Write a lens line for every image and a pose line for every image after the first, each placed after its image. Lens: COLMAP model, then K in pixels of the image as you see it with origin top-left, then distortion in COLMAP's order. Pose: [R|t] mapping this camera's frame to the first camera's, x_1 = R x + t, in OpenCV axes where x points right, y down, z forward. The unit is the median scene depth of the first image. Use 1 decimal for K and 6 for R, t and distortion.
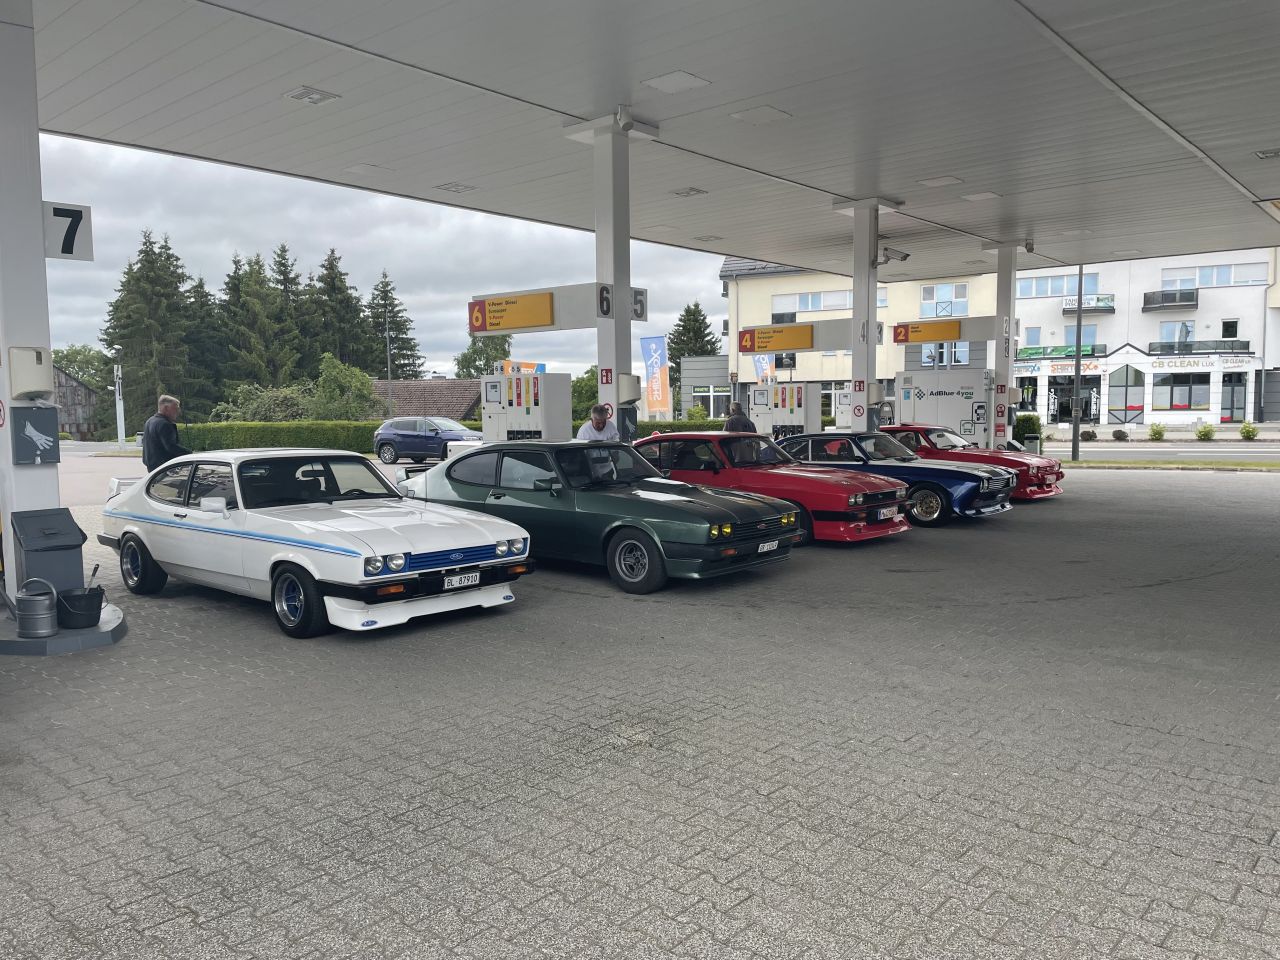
lens RADIAL K [[971.1, 0, 648.1], [0, 971.1, 481.8], [0, 0, 1]] dist [0.107059, -0.146462]
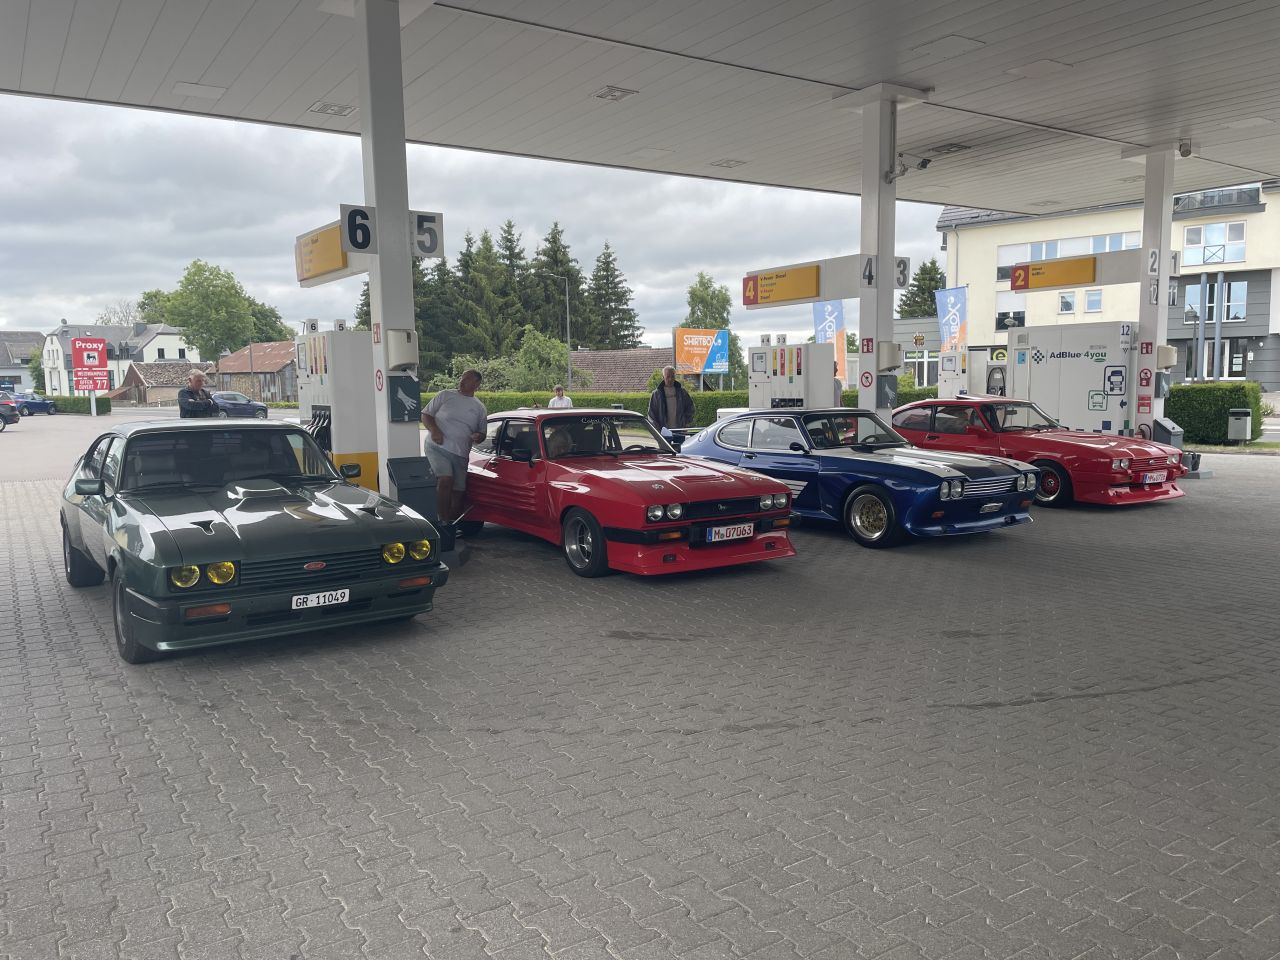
lens RADIAL K [[971.4, 0, 640.0], [0, 971.4, 480.0], [0, 0, 1]] dist [0.102973, -0.140781]
pose [[0.962415, 0.024023, -0.270517, 0.256487], [-0.016206, 0.999385, 0.031096, -0.016798], [0.271098, -0.025543, 0.962213, 0.240731]]
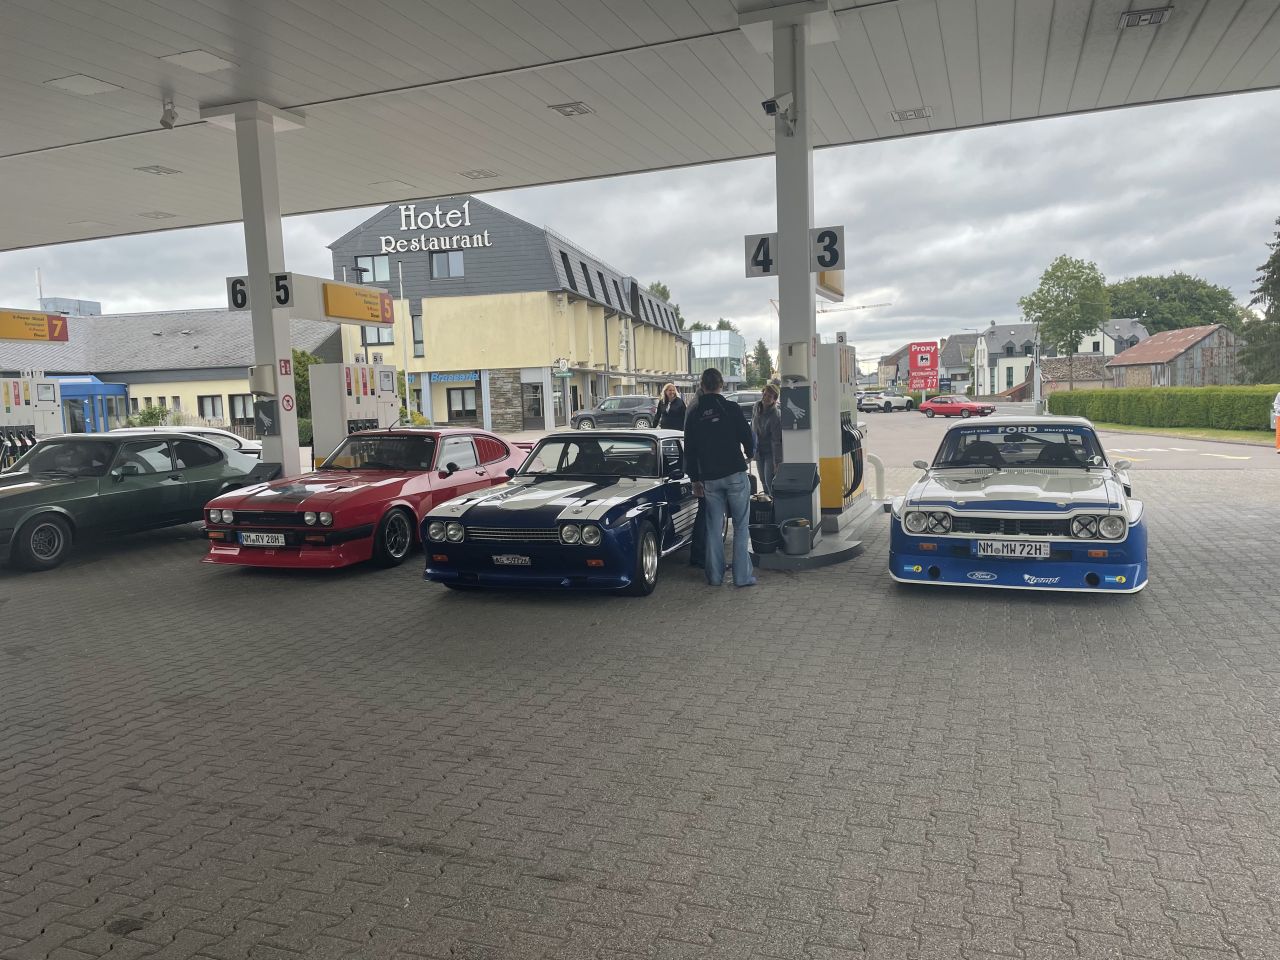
lens RADIAL K [[975.4, 0, 631.1], [0, 975.4, 478.0], [0, 0, 1]] dist [0.088761, -0.099642]
pose [[0.342546, 0.076709, -0.936364, 0.743084], [-0.040906, 0.996934, 0.066707, -0.057844], [0.938610, 0.015452, 0.344633, 0.727791]]
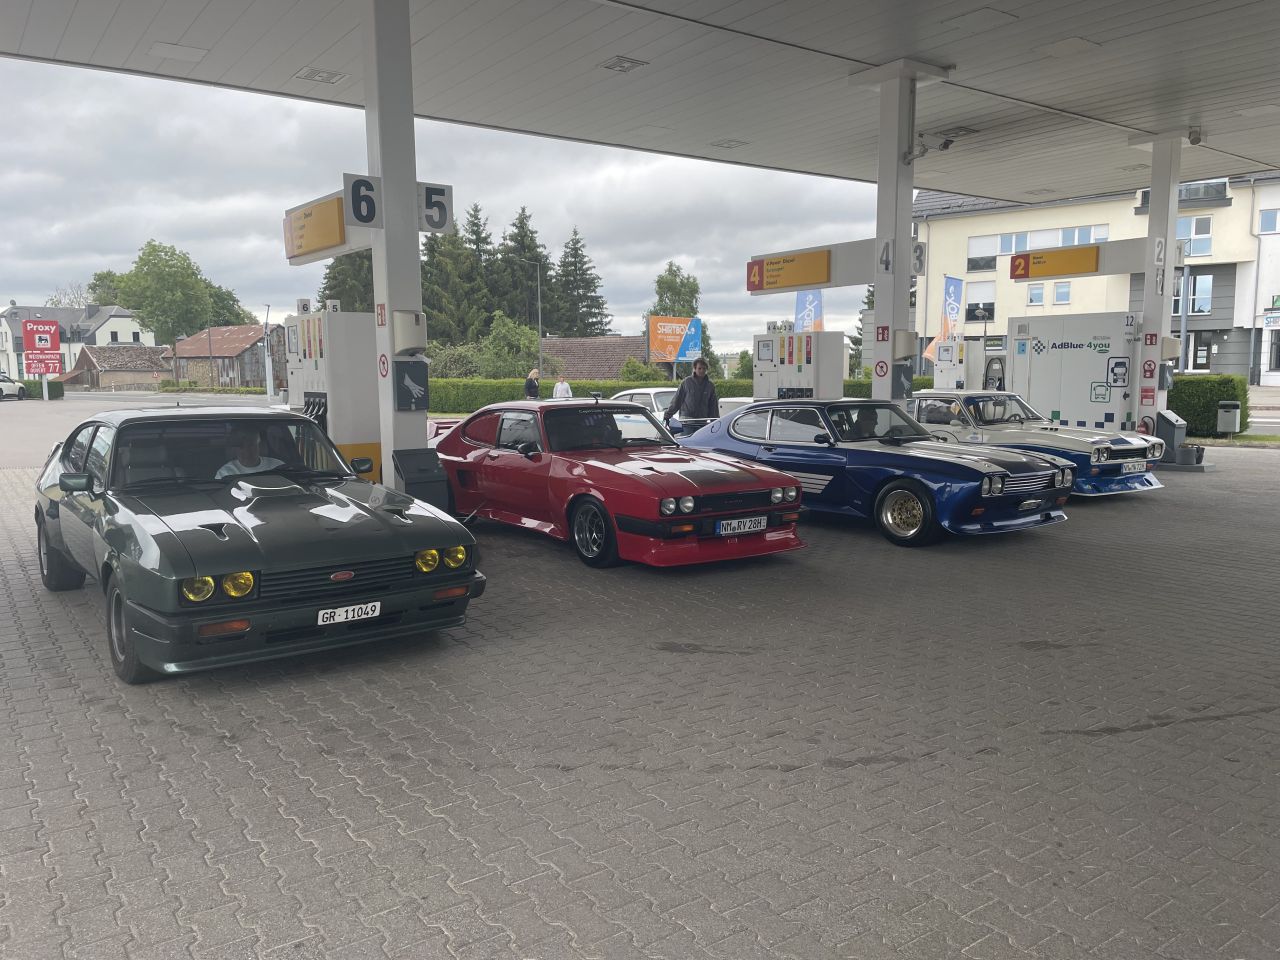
lens RADIAL K [[971.3, 0, 643.0], [0, 971.3, 478.8], [0, 0, 1]] dist [0.096113, -0.128709]
pose [[0.972671, 0.030073, -0.230231, 0.216295], [-0.021139, 0.998928, 0.041172, -0.018324], [0.231223, -0.035180, 0.972265, 0.265470]]
